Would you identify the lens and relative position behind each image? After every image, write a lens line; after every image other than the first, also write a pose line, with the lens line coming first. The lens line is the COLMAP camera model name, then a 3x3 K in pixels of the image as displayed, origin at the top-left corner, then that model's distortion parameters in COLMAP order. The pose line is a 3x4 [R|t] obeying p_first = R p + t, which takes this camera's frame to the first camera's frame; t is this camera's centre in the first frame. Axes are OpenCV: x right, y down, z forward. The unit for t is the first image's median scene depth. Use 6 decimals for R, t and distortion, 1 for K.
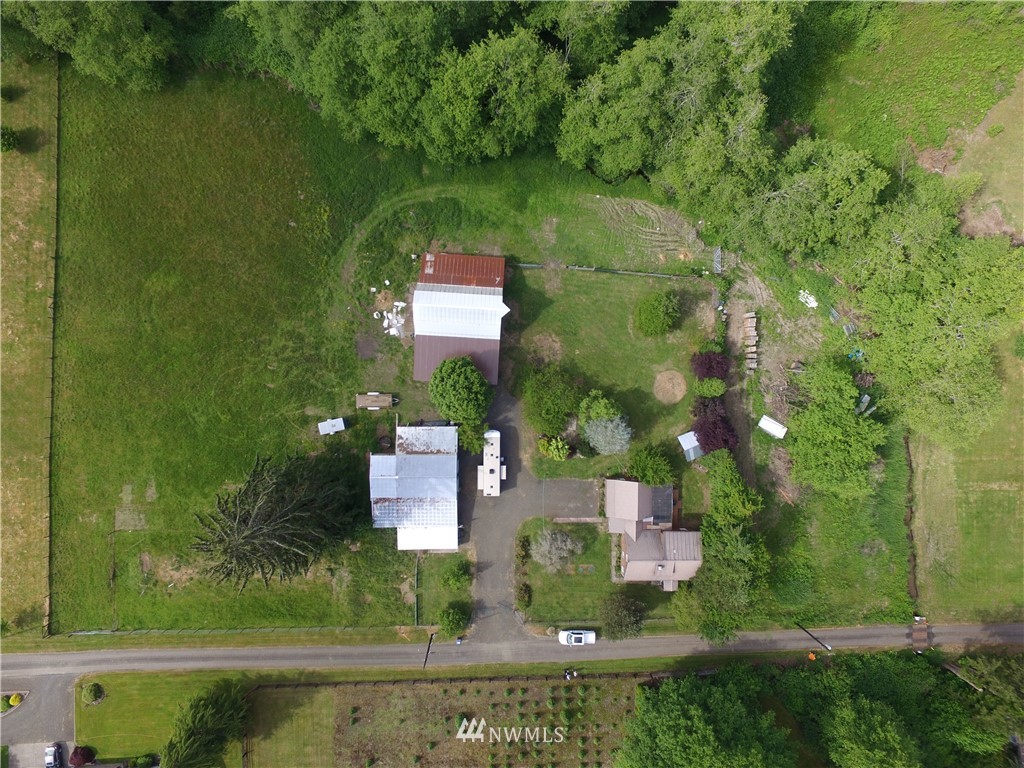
lens RADIAL K [[589.6, 0, 515.8], [0, 589.6, 381.0], [0, 0, 1]] dist [-0.003760, 0.009436]
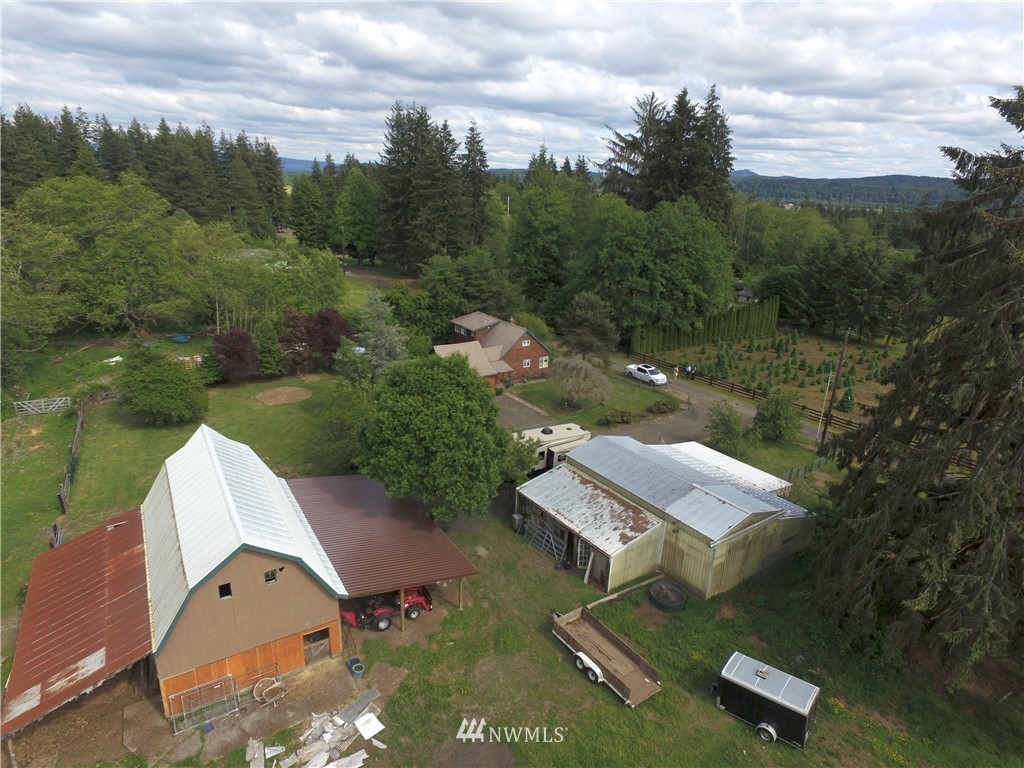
lens RADIAL K [[589.6, 0, 516.6], [0, 589.6, 392.2], [0, 0, 1]] dist [-0.003760, 0.009436]
pose [[-0.579038, -0.346057, 0.738214, -0.398752], [0.811401, -0.156150, 0.563246, -0.159627], [-0.079643, 0.925128, 0.371207, 0.761606]]
